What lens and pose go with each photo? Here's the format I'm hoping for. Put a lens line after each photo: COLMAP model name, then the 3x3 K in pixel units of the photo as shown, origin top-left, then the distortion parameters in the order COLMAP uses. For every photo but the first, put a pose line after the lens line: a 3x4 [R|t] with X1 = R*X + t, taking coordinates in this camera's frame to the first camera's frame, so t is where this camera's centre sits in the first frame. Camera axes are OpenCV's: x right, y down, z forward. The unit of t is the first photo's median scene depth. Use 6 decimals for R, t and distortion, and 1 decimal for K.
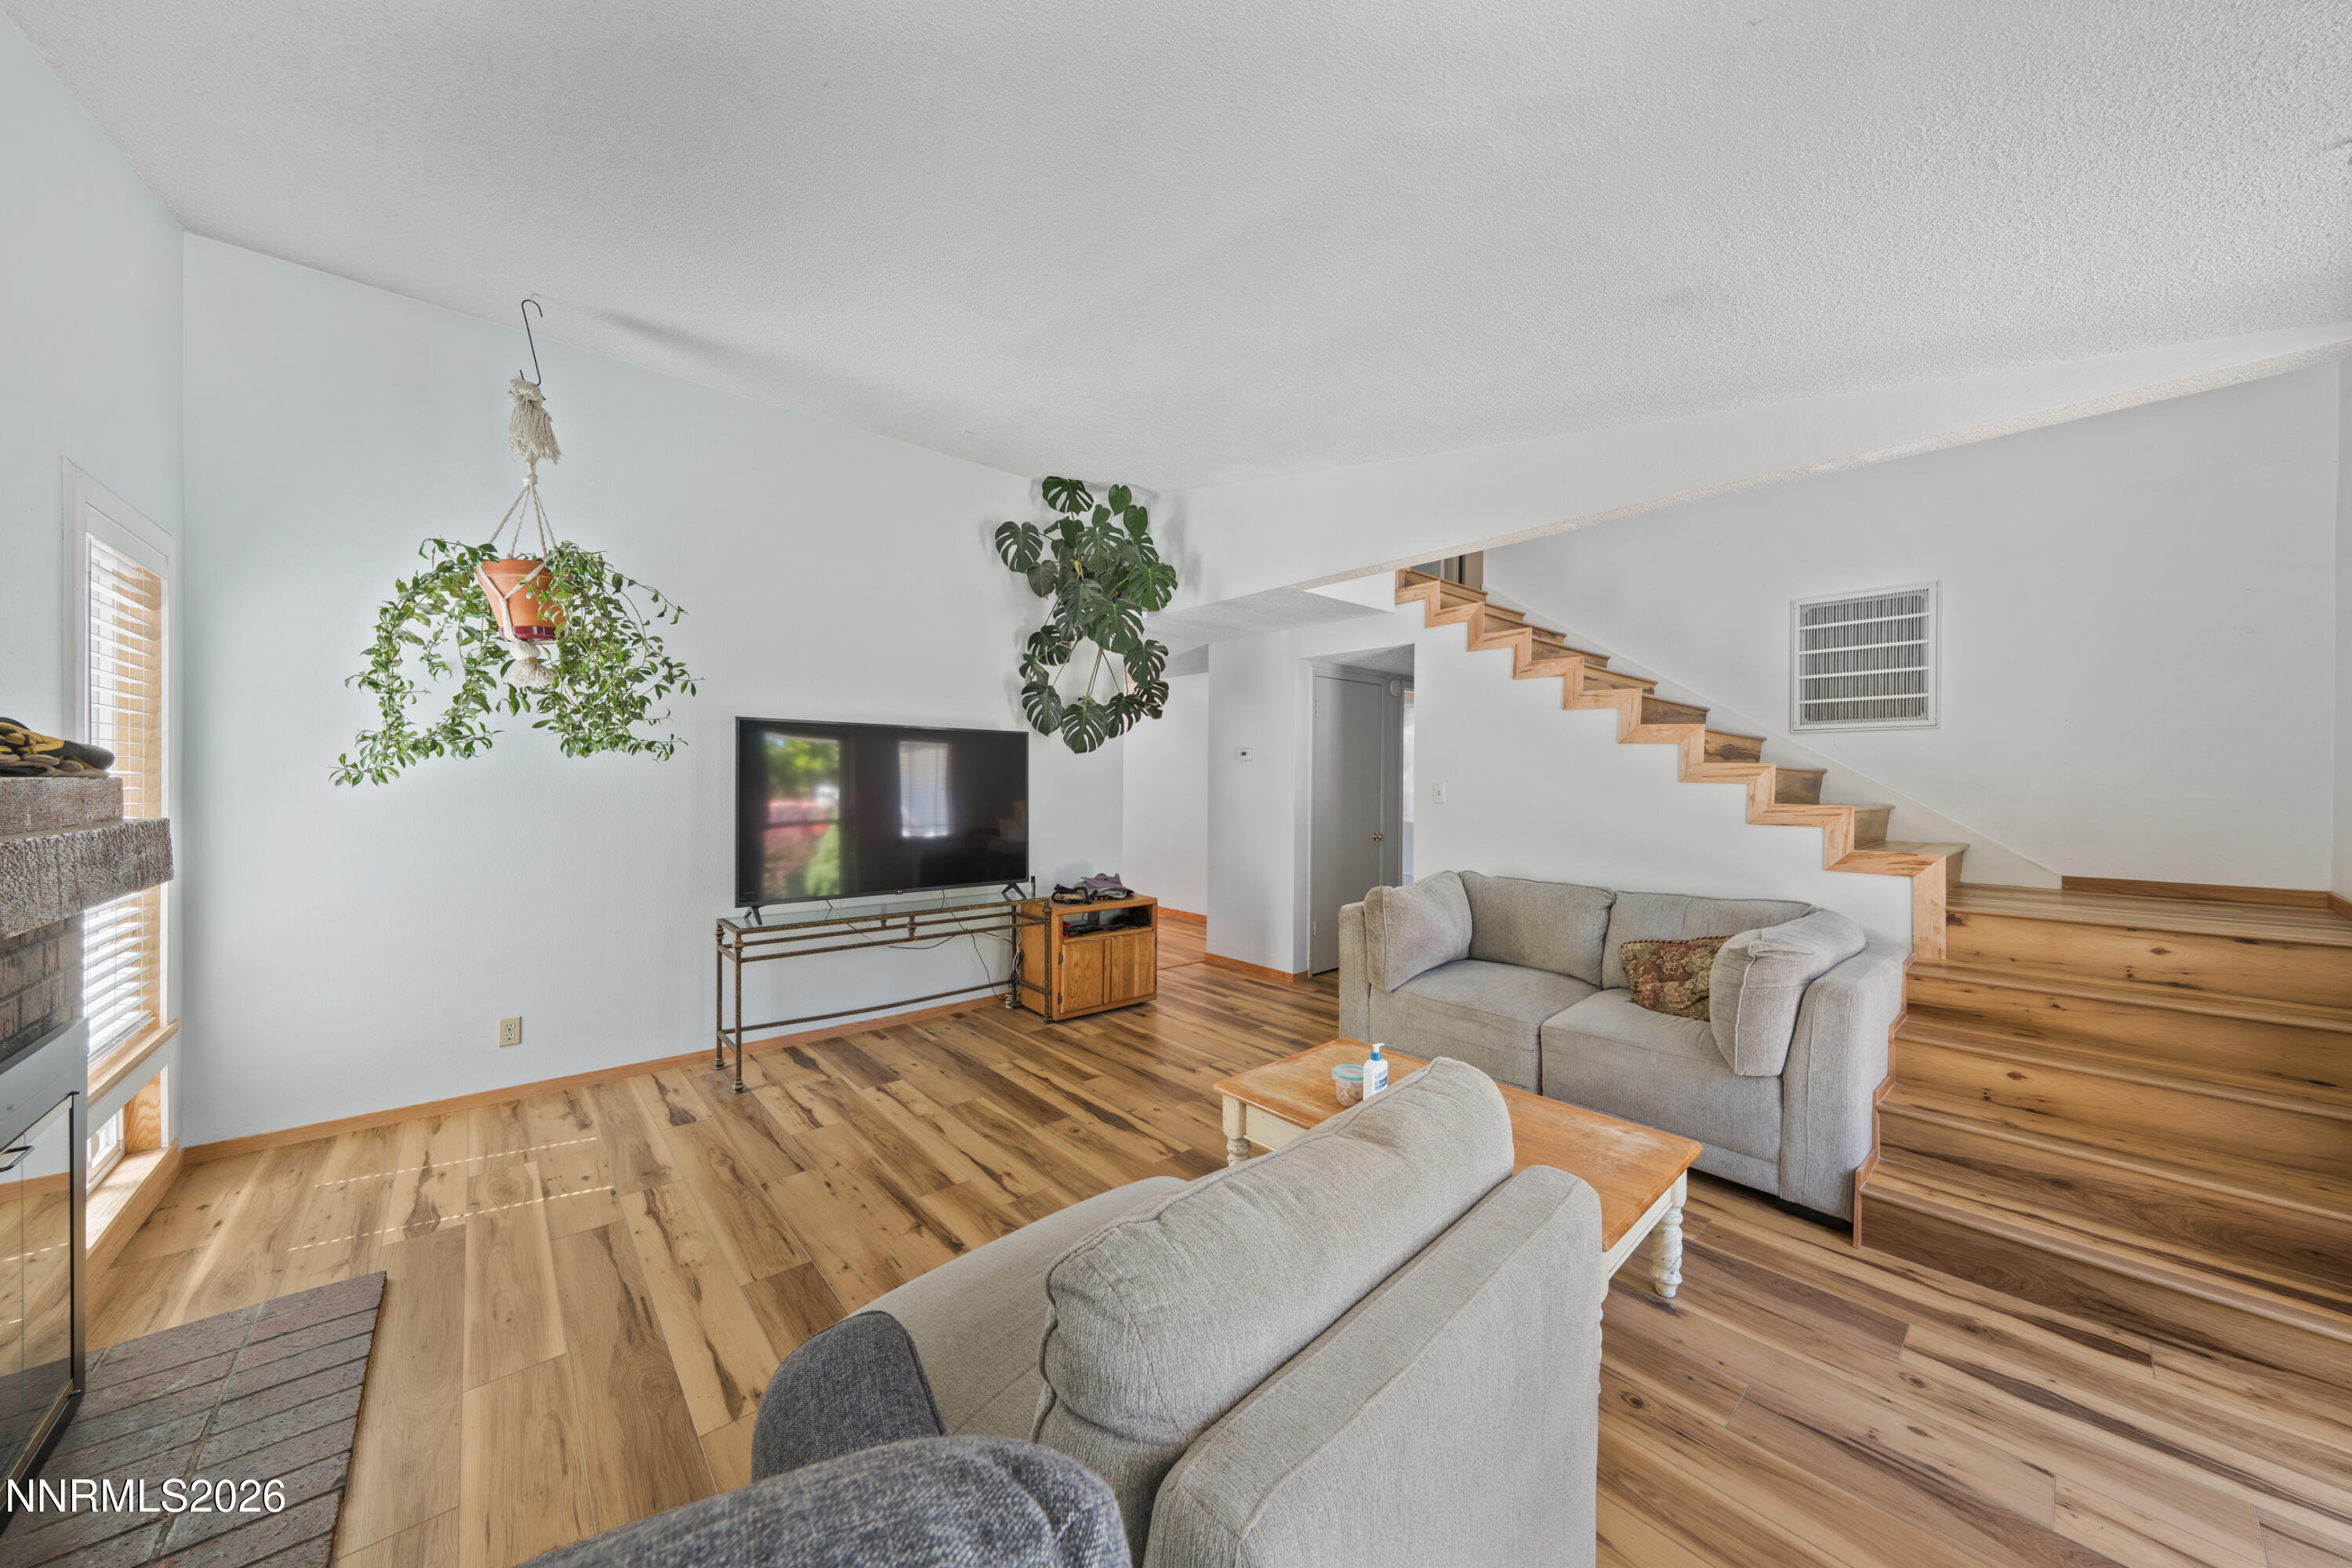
lens RADIAL K [[795.2, 0, 1186.2], [0, 795.2, 783.9], [0, 0, 1]] dist [-0.001966, -0.000146]
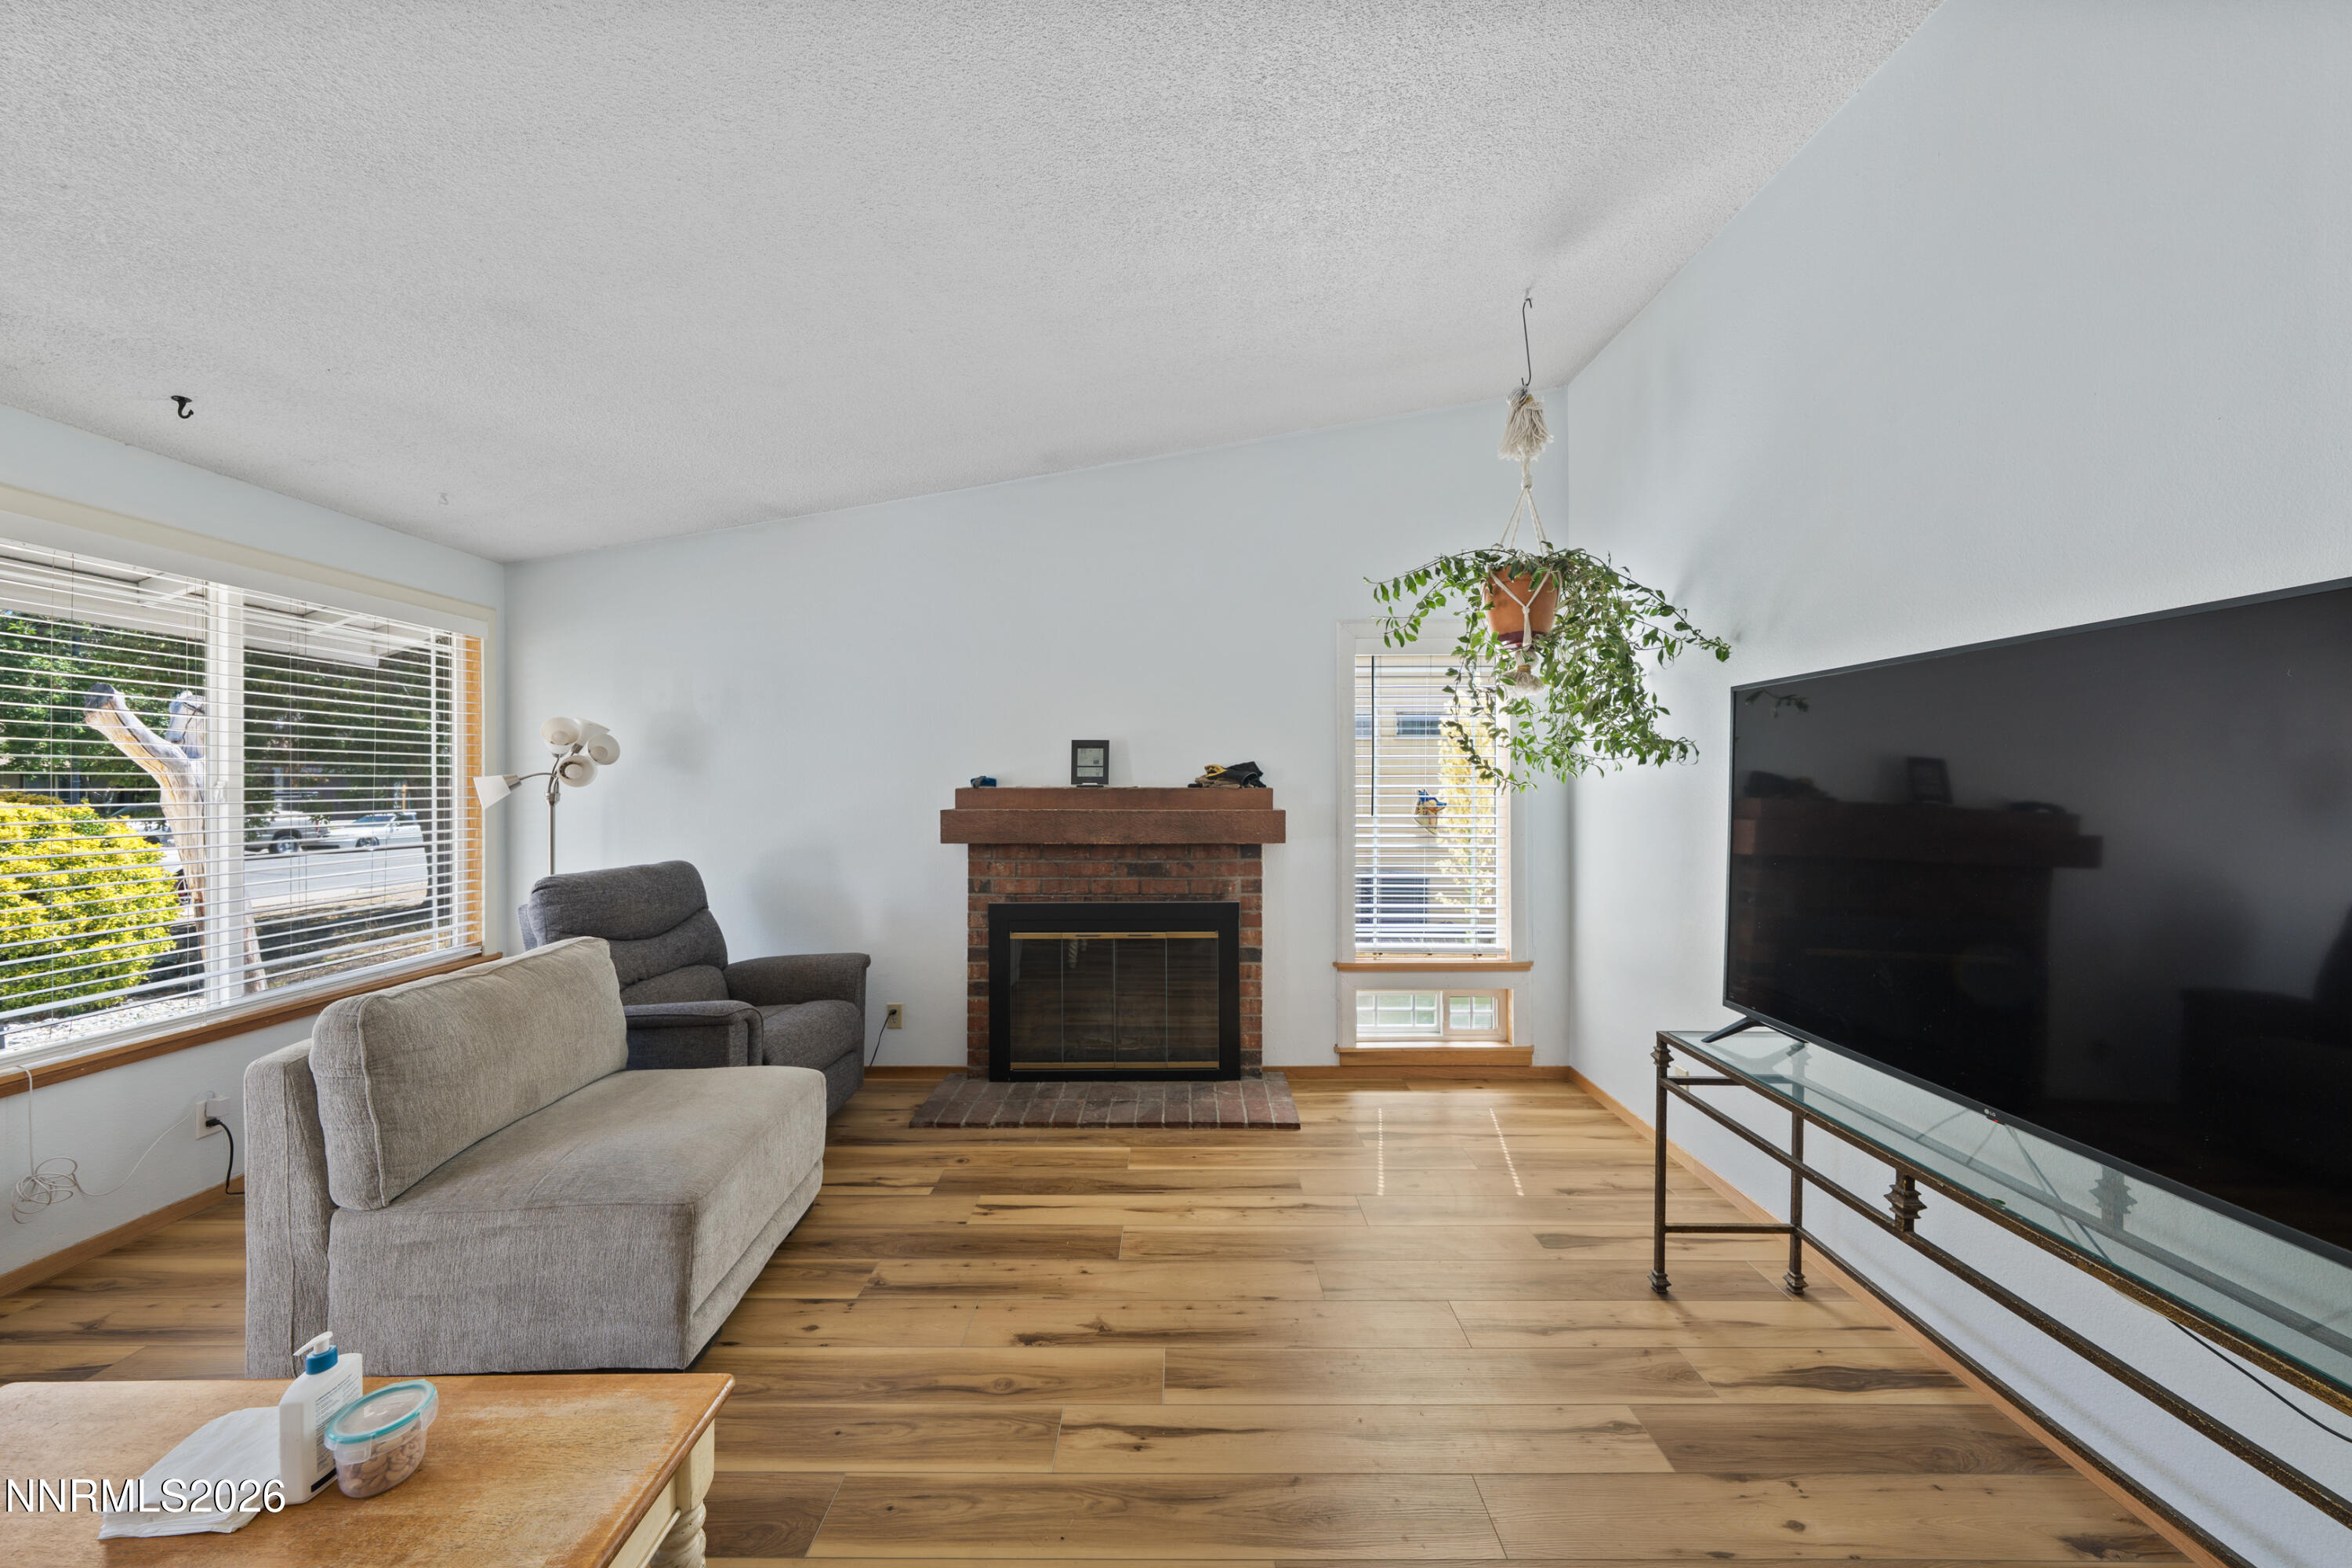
lens RADIAL K [[829.8, 0, 1181.5], [0, 829.8, 786.5], [0, 0, 1]] dist [-0.000691, -0.000118]
pose [[-0.667960, -0.003515, -0.744189, 0.159660], [-0.007481, 0.999970, 0.001992, -0.007860], [0.744160, 0.006898, -0.667966, 1.031475]]
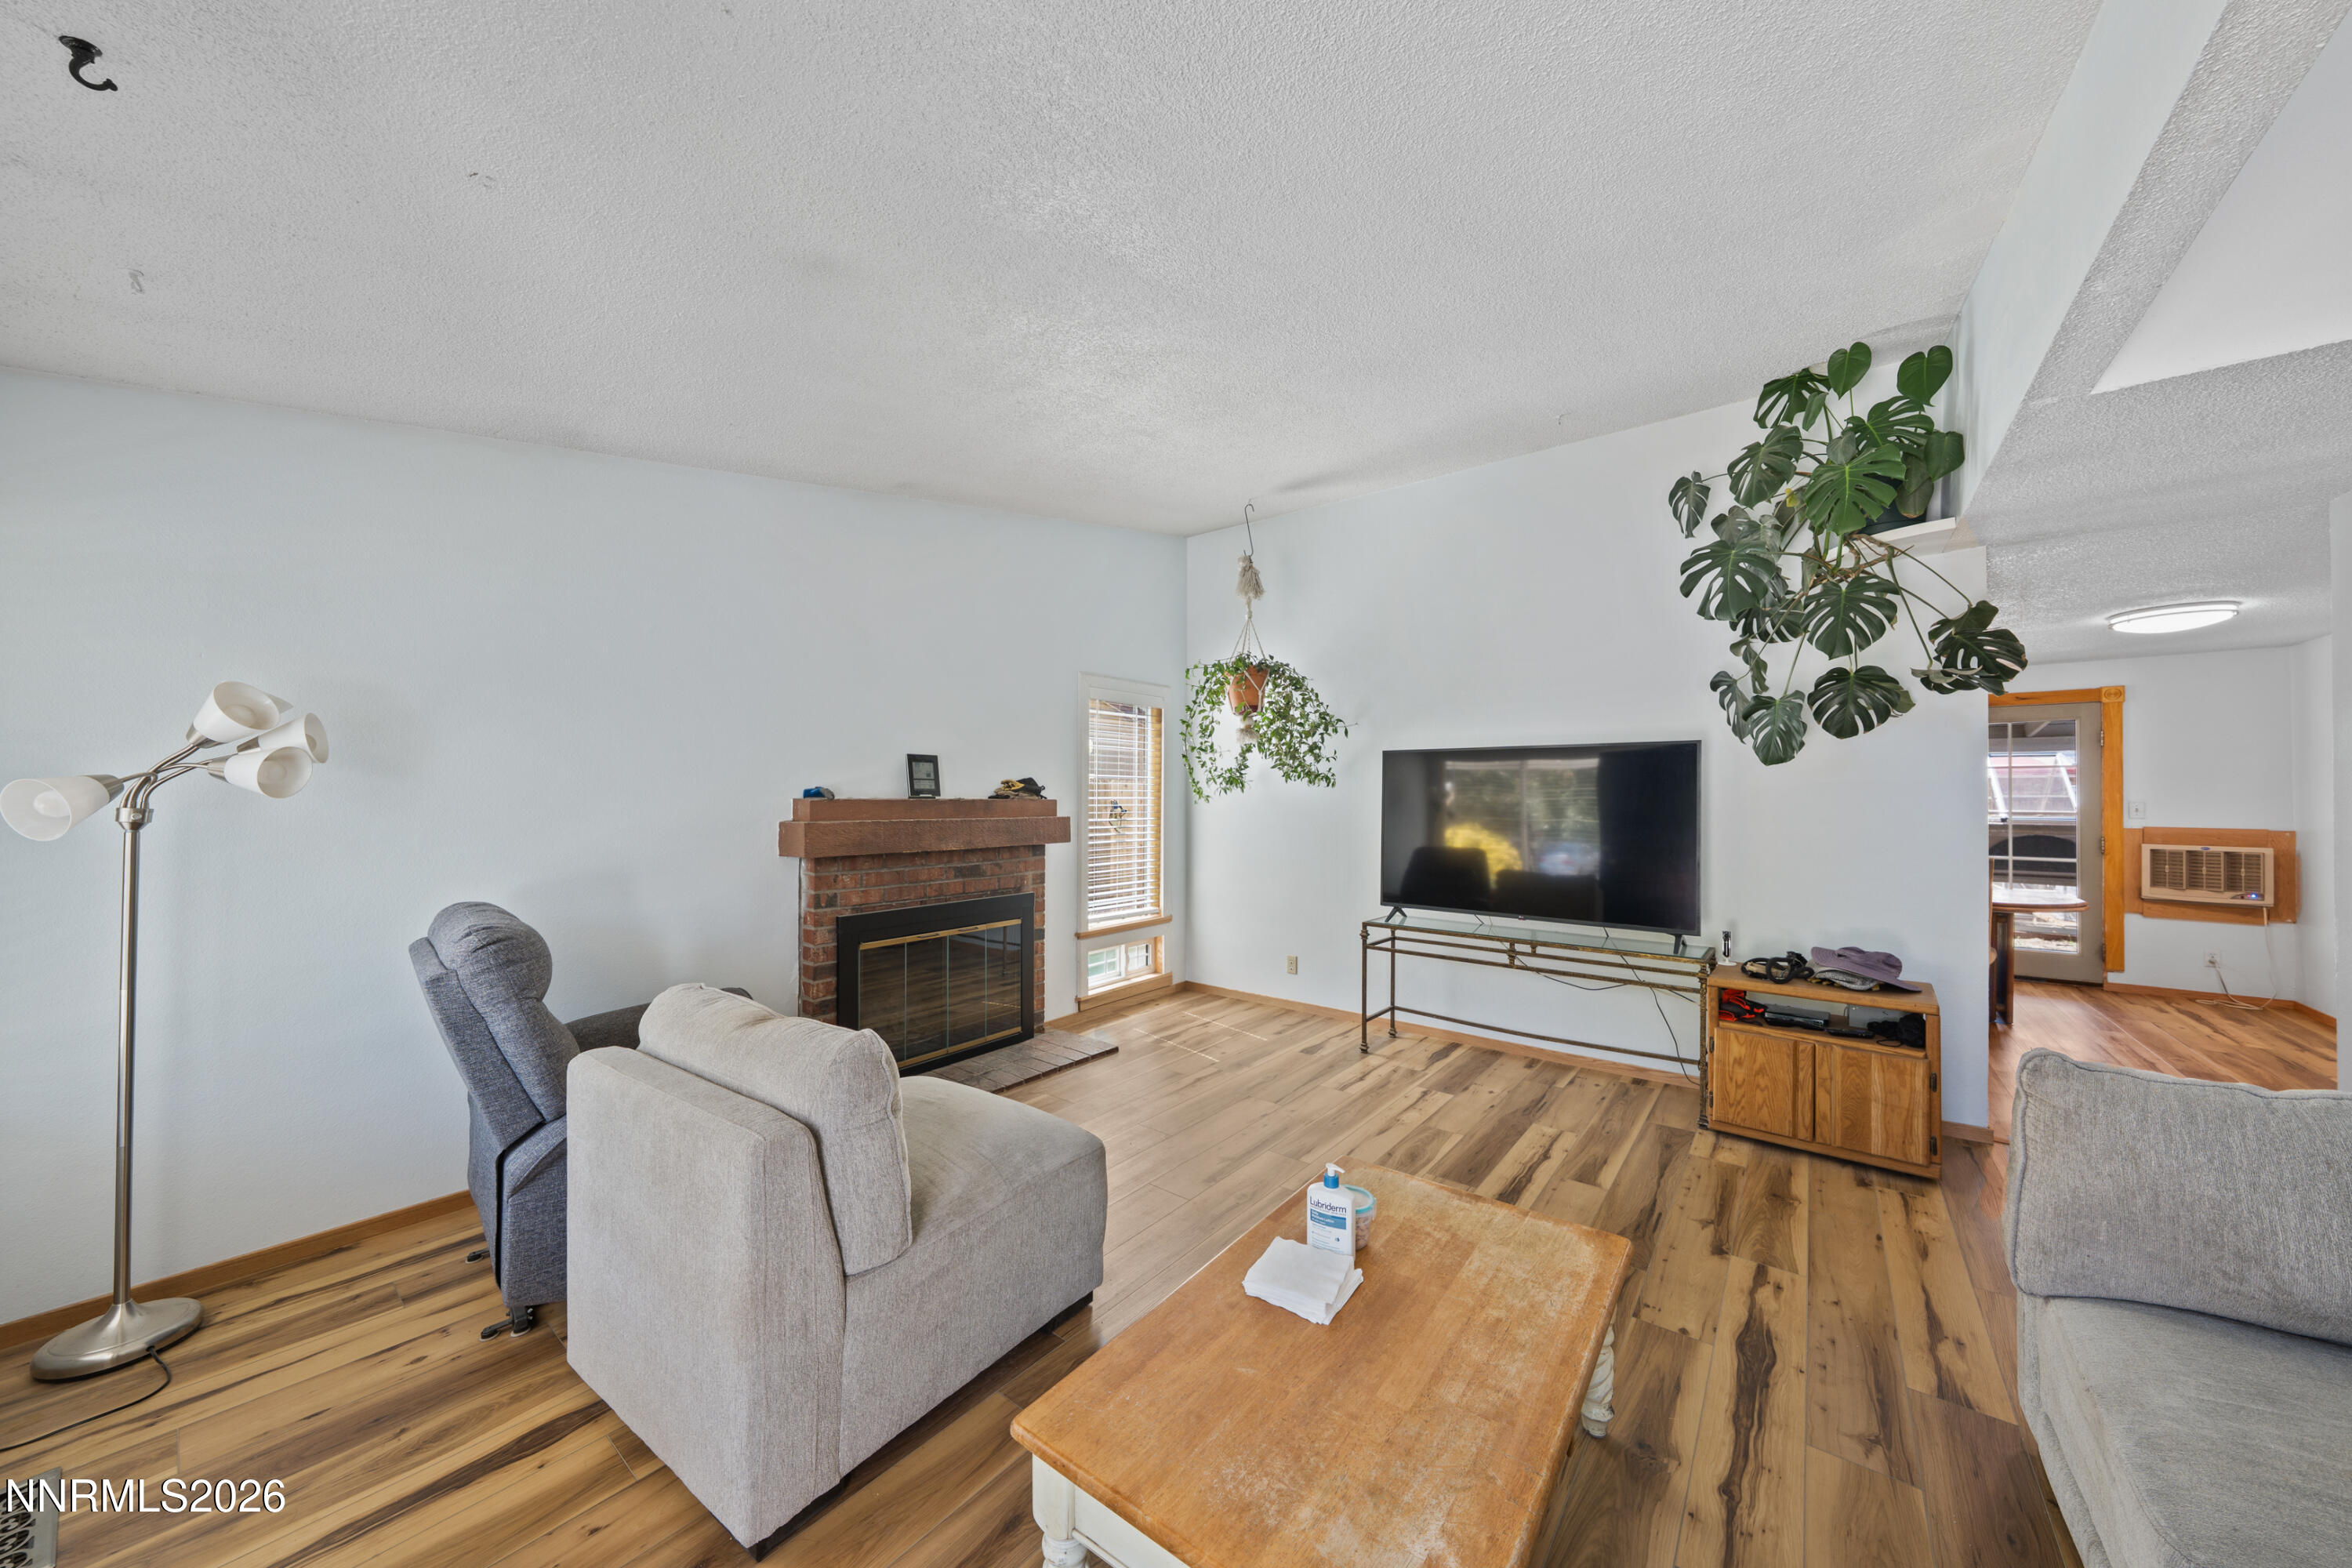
lens RADIAL K [[805.3, 0, 1178.6], [0, 805.3, 790.8], [0, 0, 1]] dist [-0.000147, -0.000223]
pose [[0.174826, -0.012007, -0.984526, 0.566889], [-0.007668, 0.999879, -0.013556, -0.002763], [0.984569, 0.009919, 0.174713, 0.436605]]
